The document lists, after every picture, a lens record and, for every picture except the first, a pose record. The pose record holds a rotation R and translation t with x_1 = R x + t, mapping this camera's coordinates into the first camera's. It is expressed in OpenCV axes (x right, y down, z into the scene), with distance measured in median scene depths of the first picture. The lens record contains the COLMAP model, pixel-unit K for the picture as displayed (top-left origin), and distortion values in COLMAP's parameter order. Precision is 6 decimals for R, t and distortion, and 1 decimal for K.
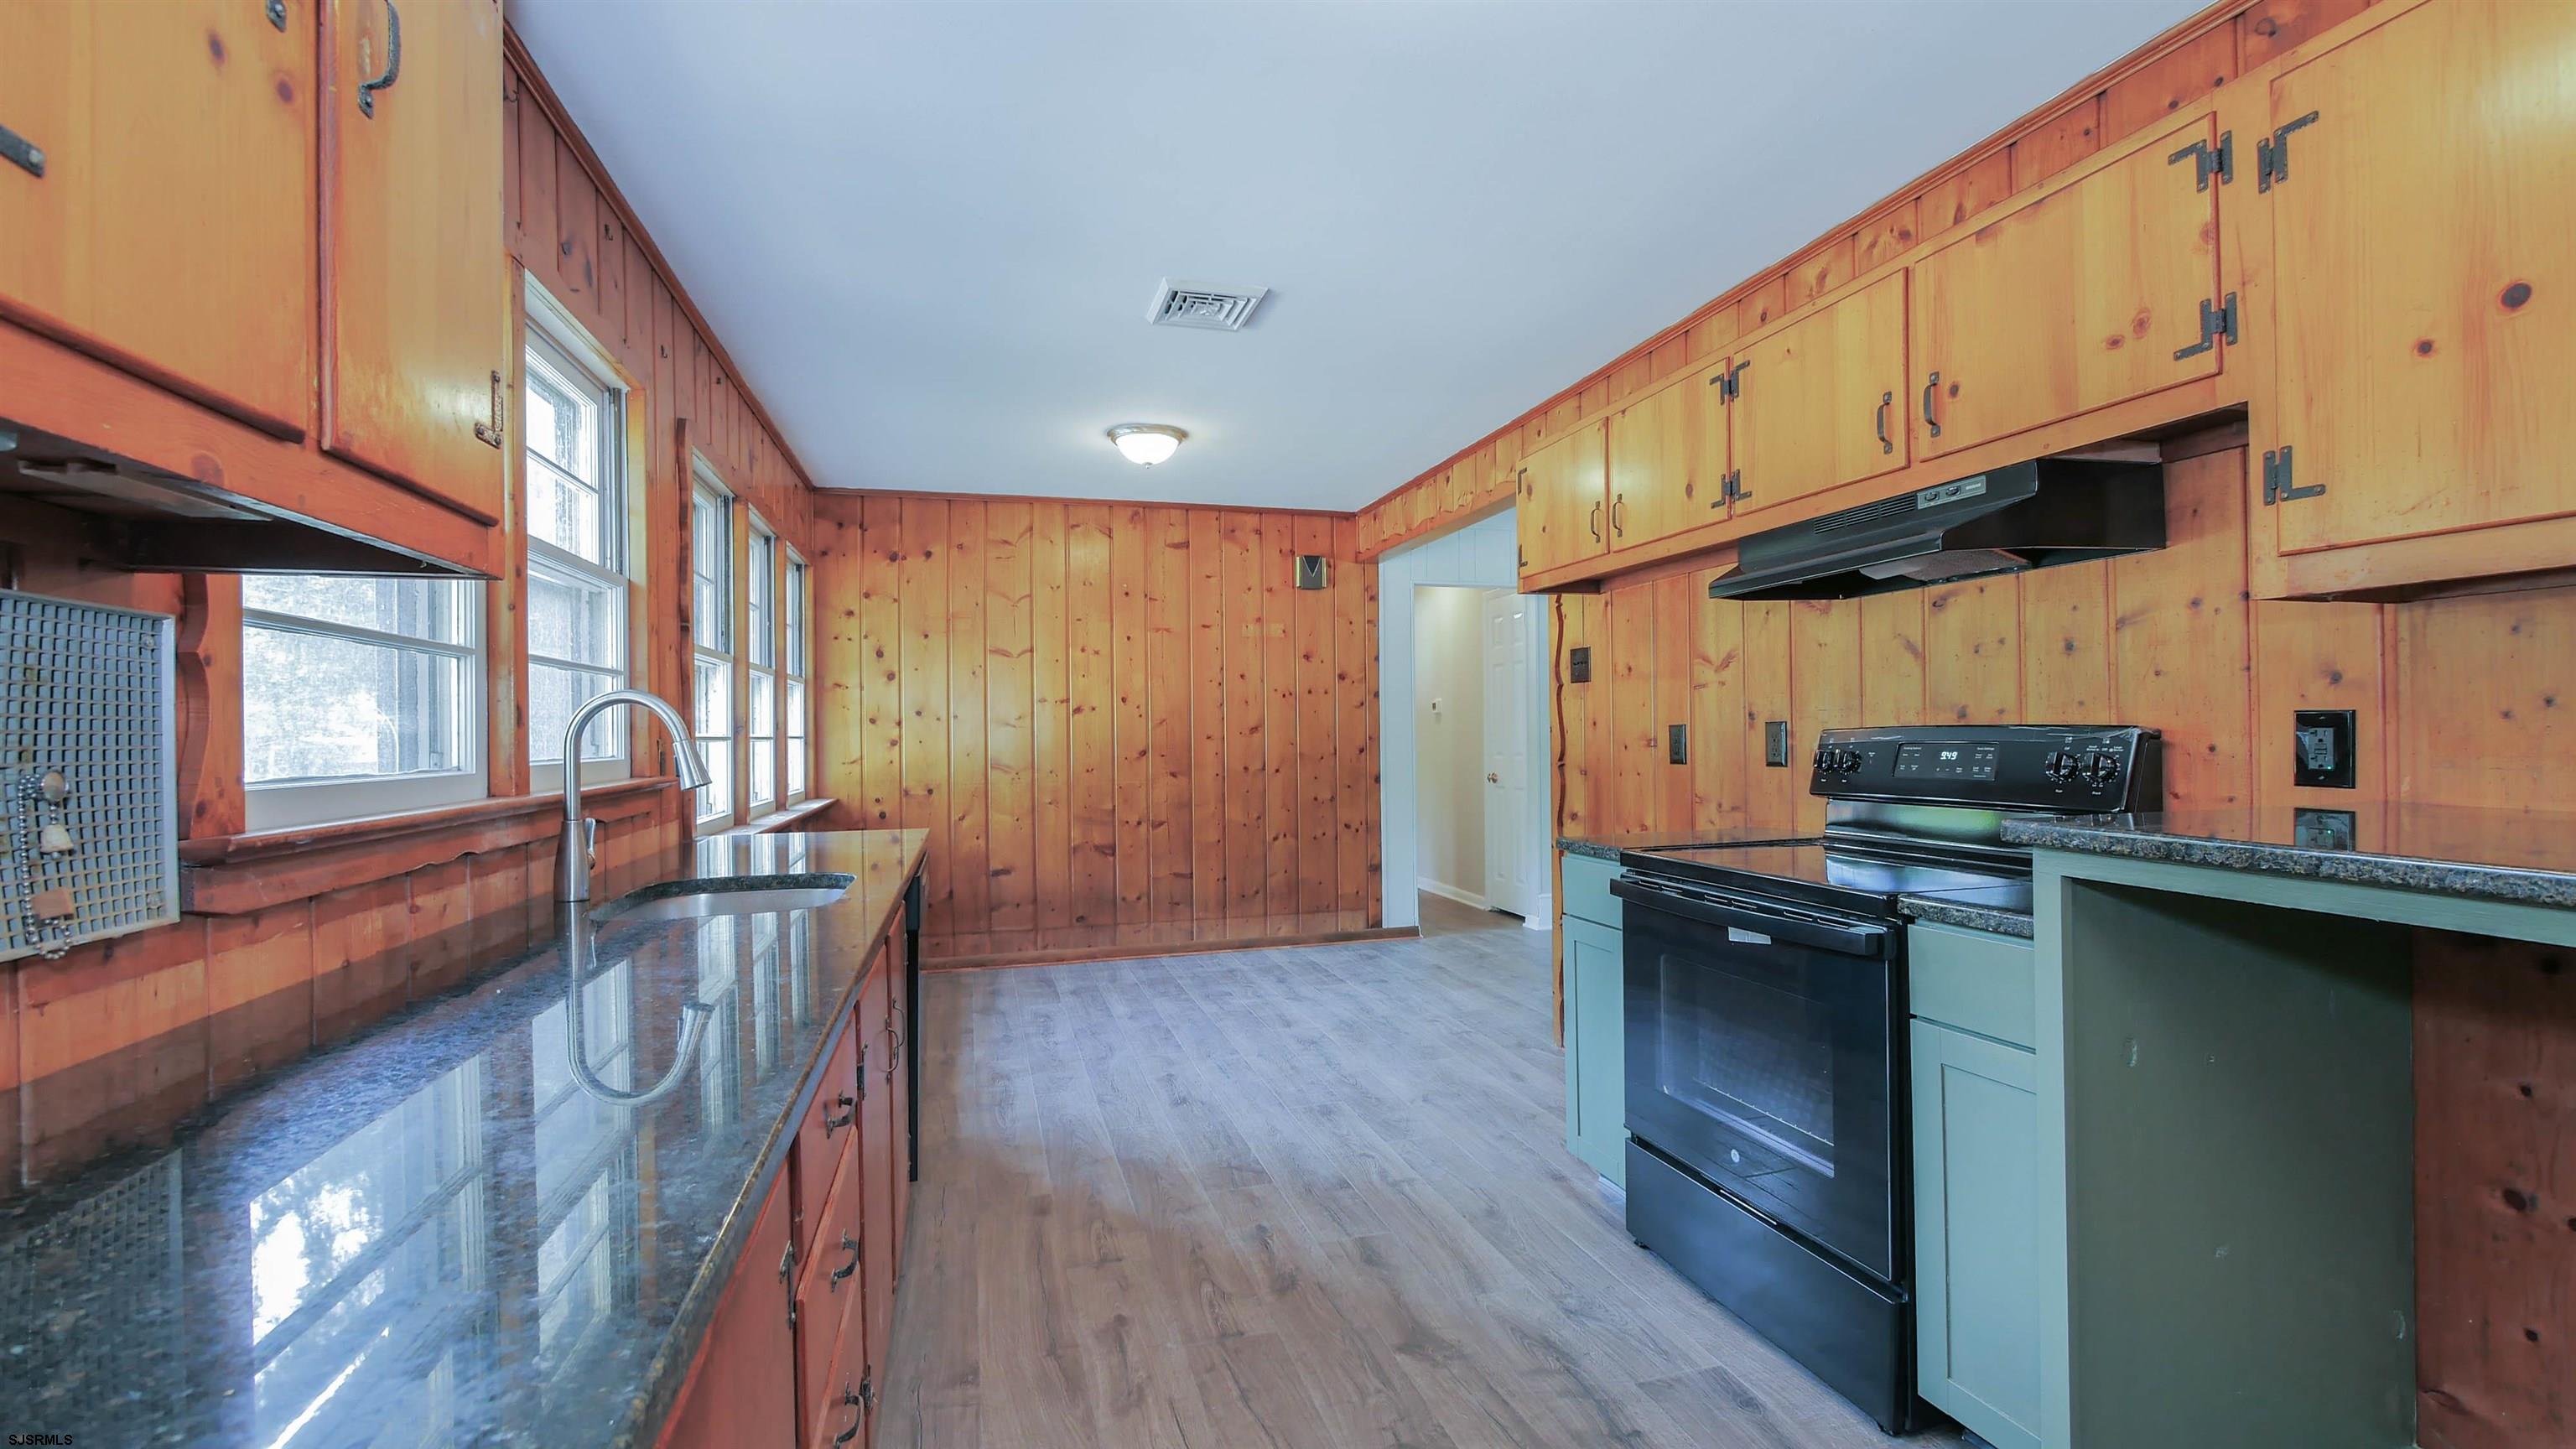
lens RADIAL K [[1061.5, 0, 1276.6], [0, 1061.5, 729.2], [0, 0, 1]] dist [-0.007652, 0.000876]
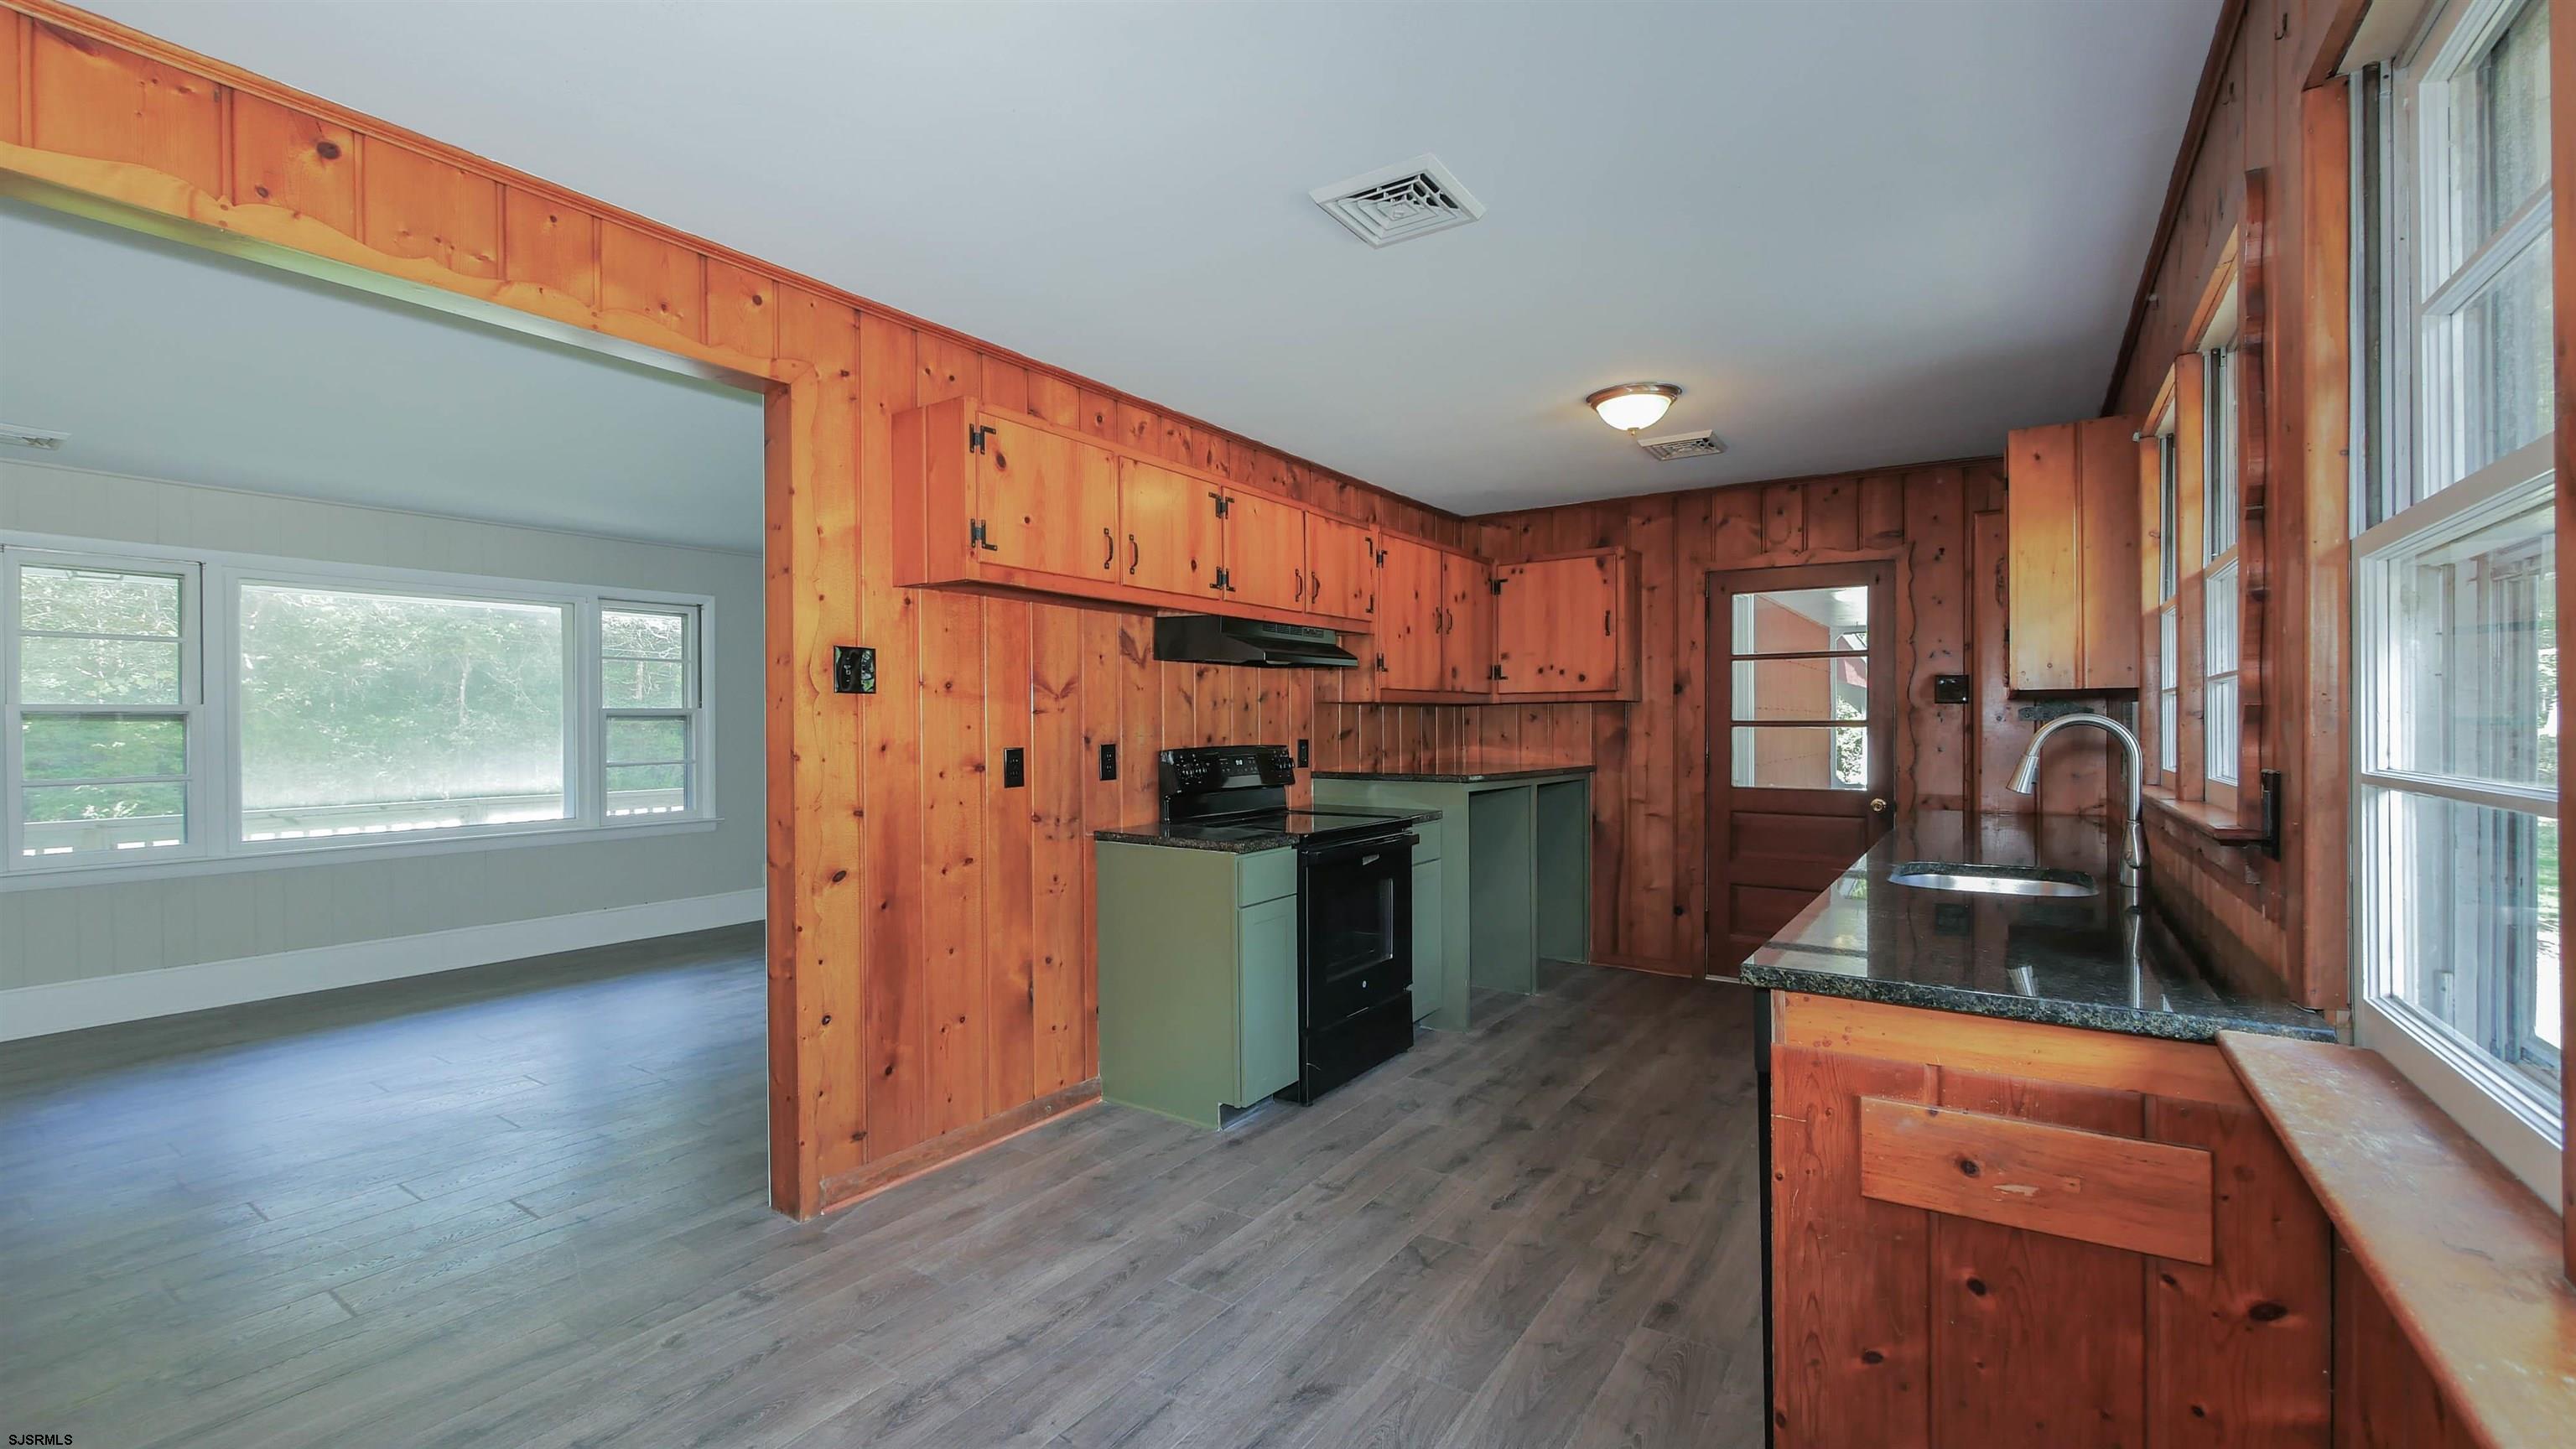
lens RADIAL K [[1061.5, 0, 1276.2], [0, 1061.5, 732.1], [0, 0, 1]] dist [-0.007652, 0.000876]
pose [[-0.637219, 0.011897, 0.770591, -0.600375], [0.010388, 0.999923, -0.006848, -0.010051], [-0.770613, 0.003641, -0.637293, 1.564149]]
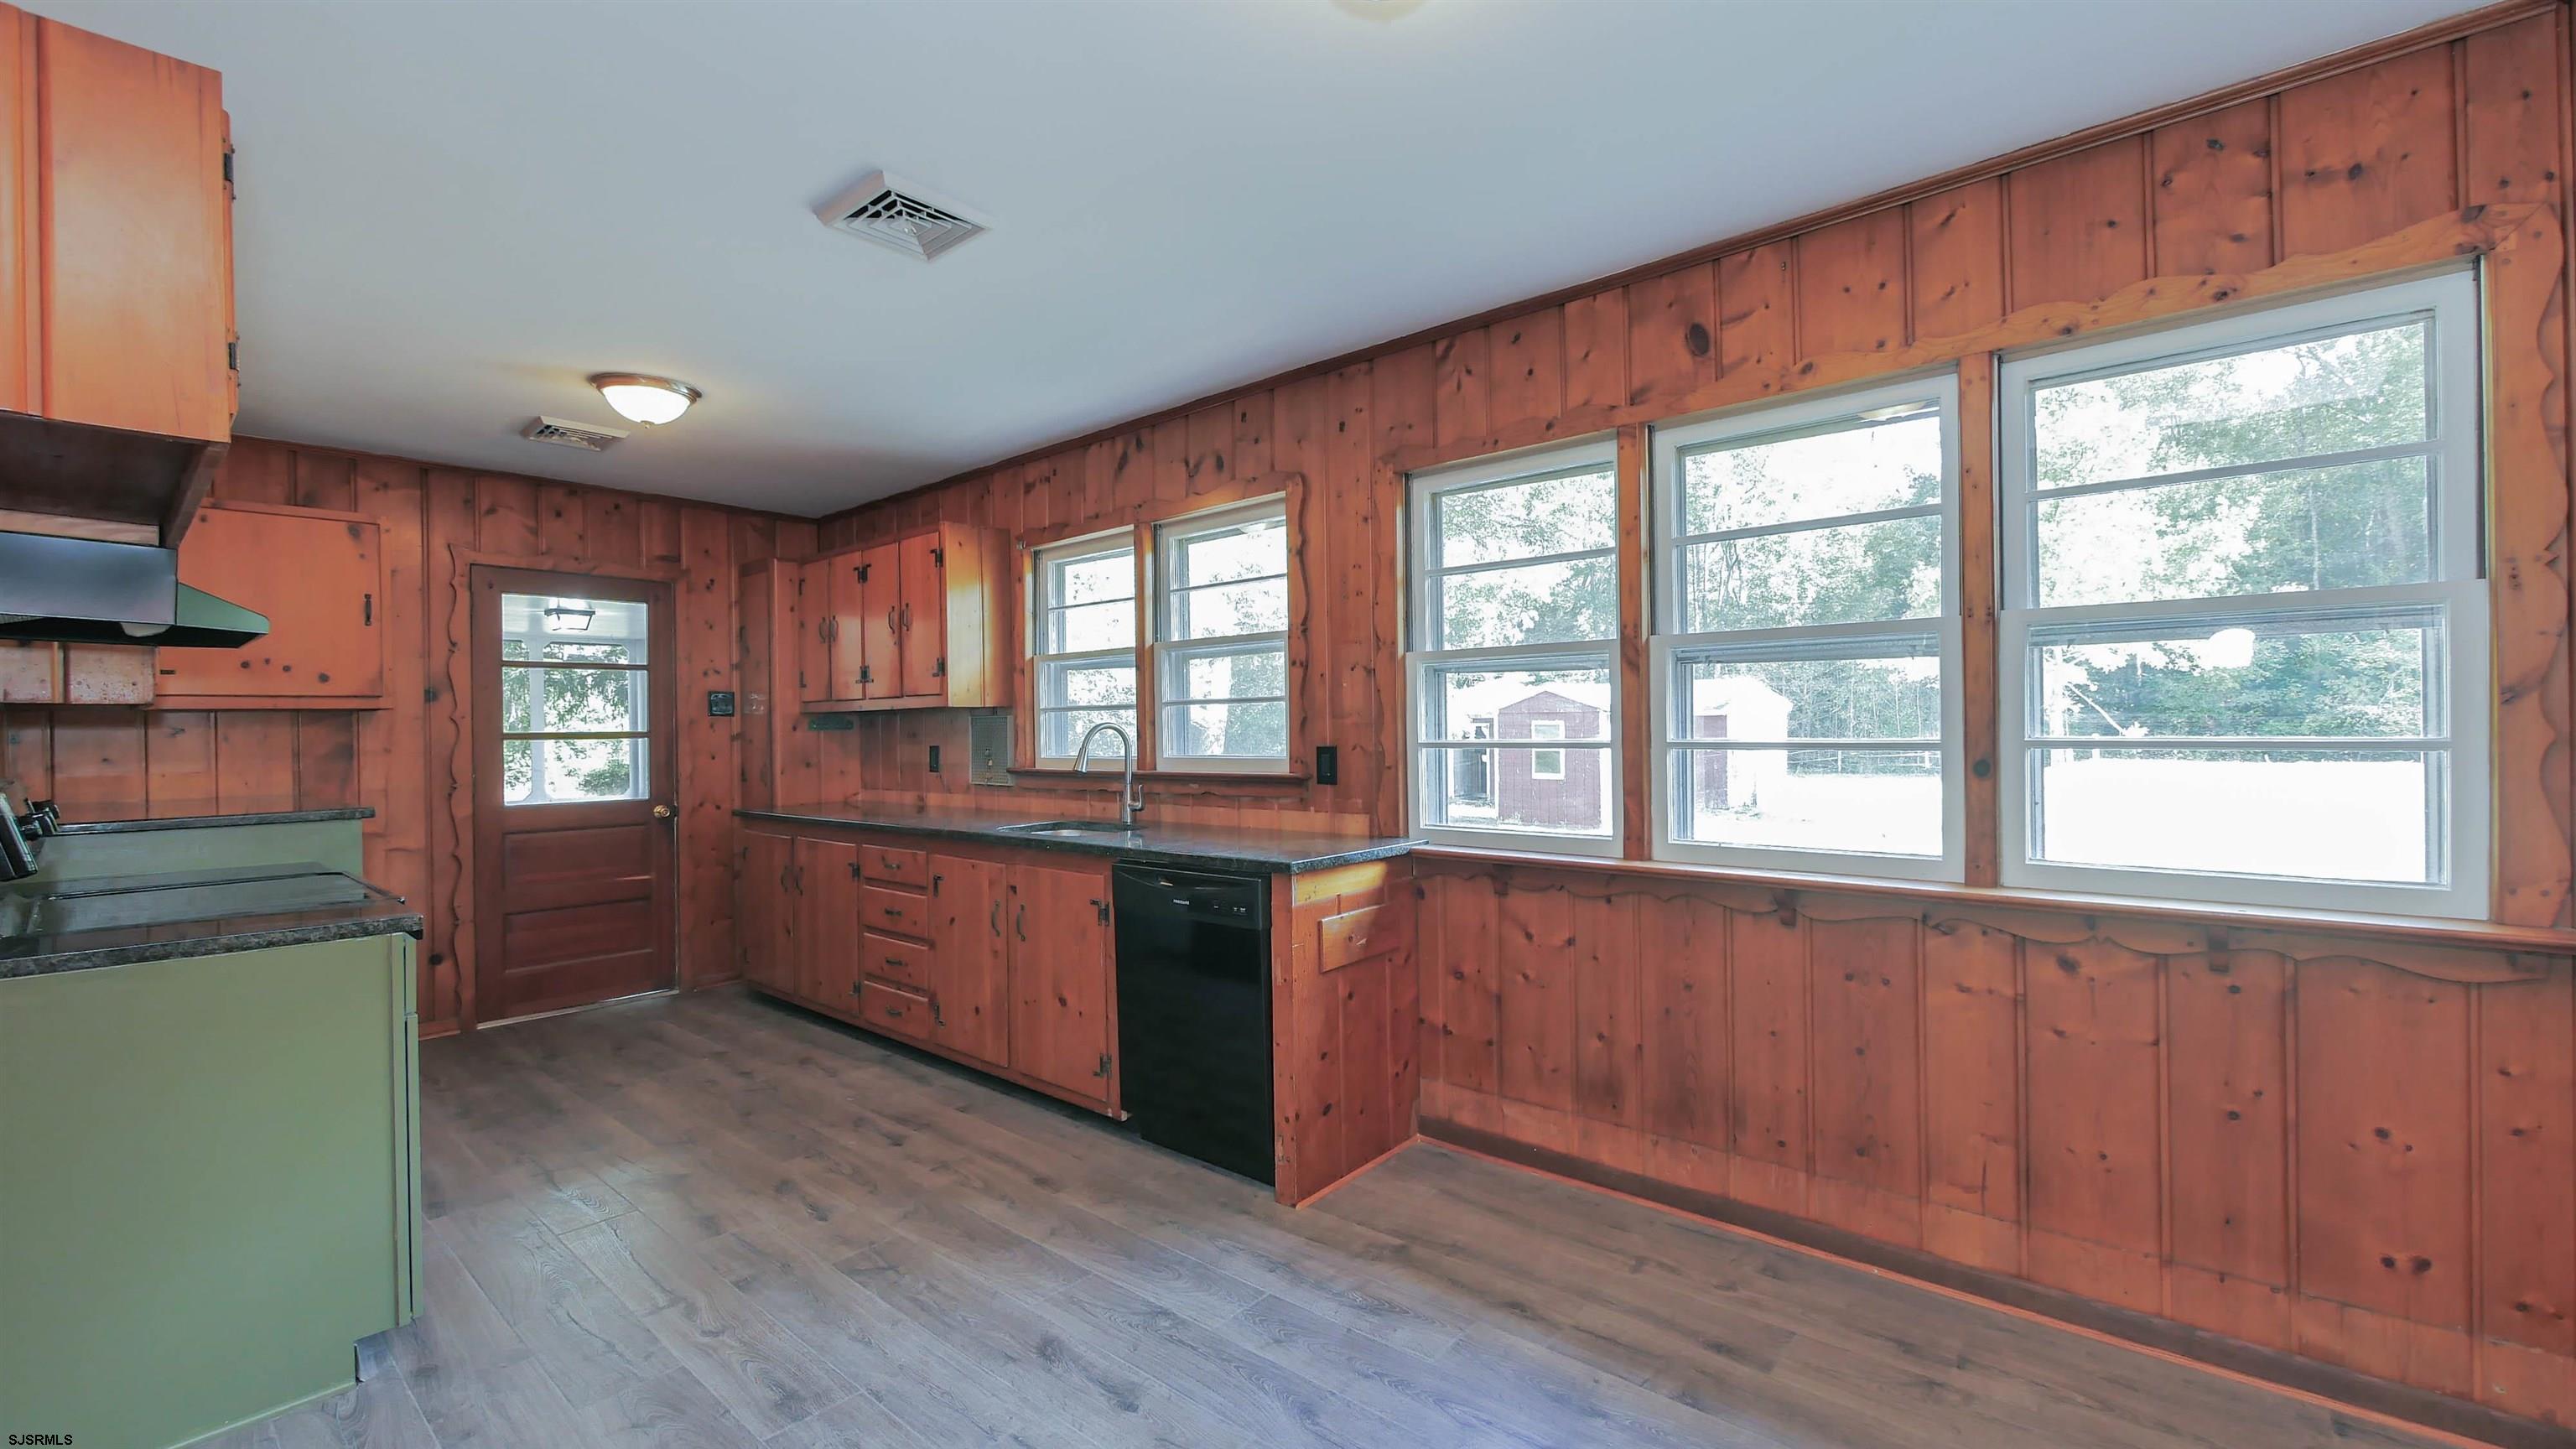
lens RADIAL K [[1061.5, 0, 1277.0], [0, 1061.5, 729.1], [0, 0, 1]] dist [-0.007652, 0.000876]
pose [[-0.839235, 0.028348, -0.543030, 0.141484], [0.028358, 0.999563, 0.008354, -0.019508], [0.543029, -0.008388, -0.839672, 1.809927]]
